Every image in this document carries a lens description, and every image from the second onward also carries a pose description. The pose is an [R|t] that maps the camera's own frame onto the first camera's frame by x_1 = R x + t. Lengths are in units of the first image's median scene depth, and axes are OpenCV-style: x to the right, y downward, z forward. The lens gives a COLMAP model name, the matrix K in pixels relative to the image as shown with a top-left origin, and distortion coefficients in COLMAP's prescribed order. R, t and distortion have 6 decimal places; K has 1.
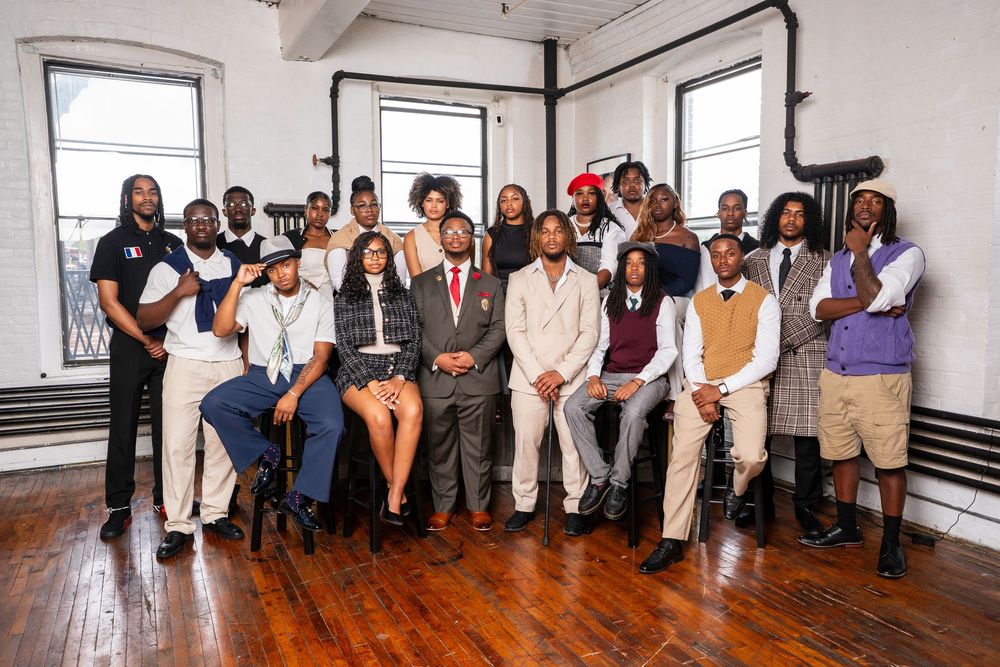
lens RADIAL K [[784.7, 0, 500.0], [0, 784.7, 333.5], [0, 0, 1]] dist [0.003506, 0.045732]
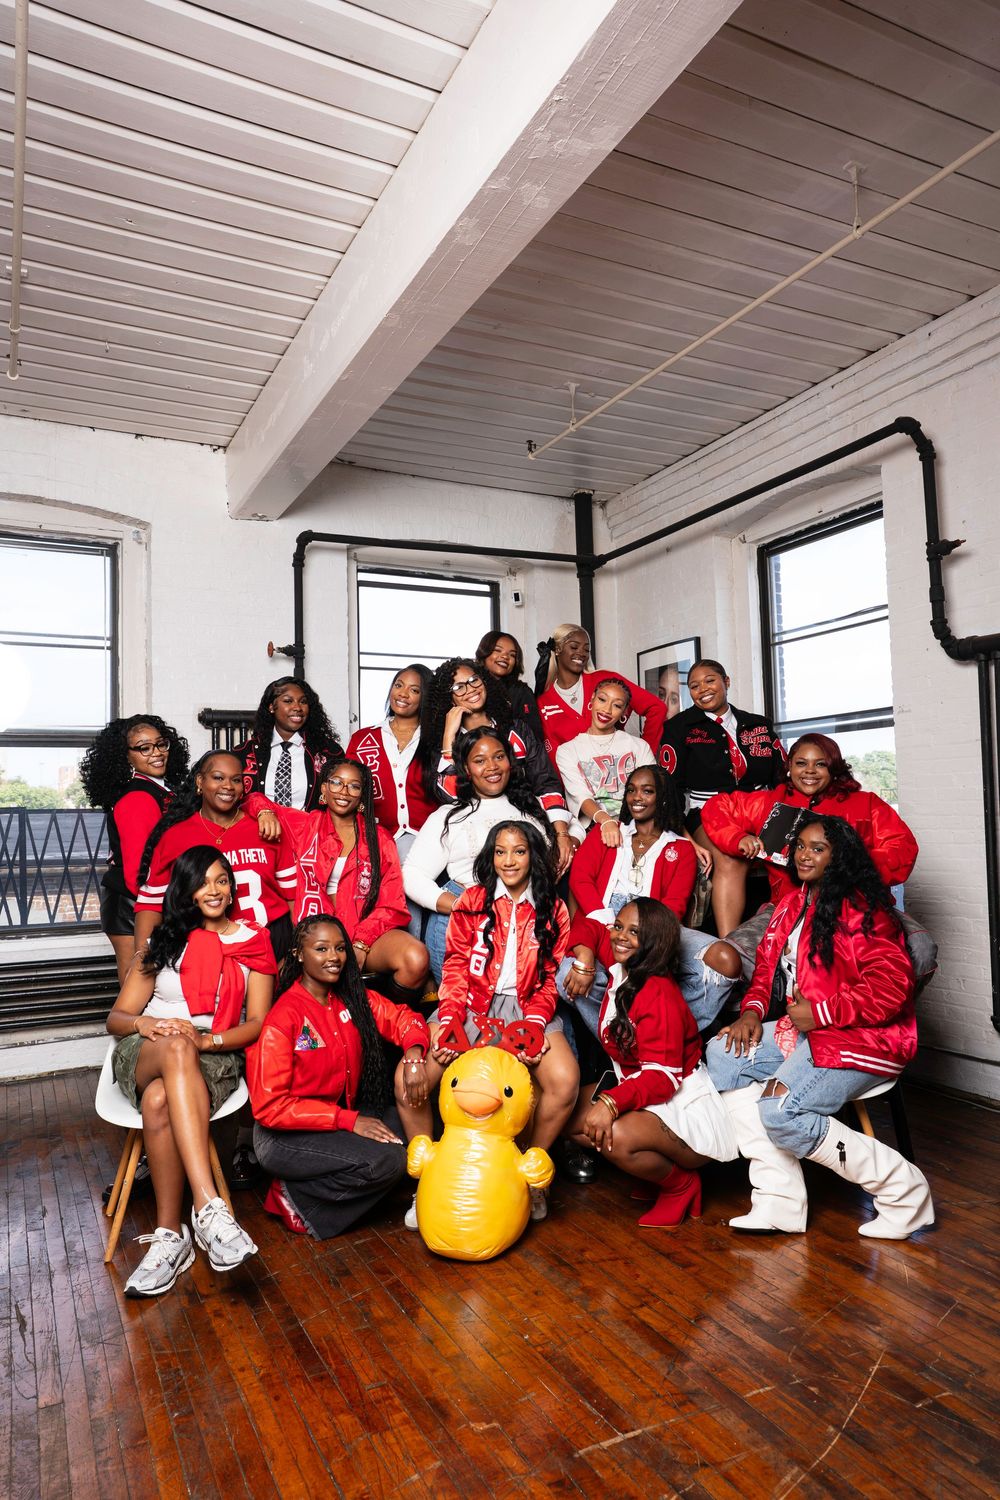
lens RADIAL K [[1024.6, 0, 500.0], [0, 1024.6, 750.0], [0, 0, 1]] dist [-0.021850, 0.057854]
pose [[0.999533, -0.016439, 0.025751, -0.056006], [0.020115, 0.988527, -0.149699, 0.018603], [-0.022994, 0.150147, 0.988396, 0.083379]]
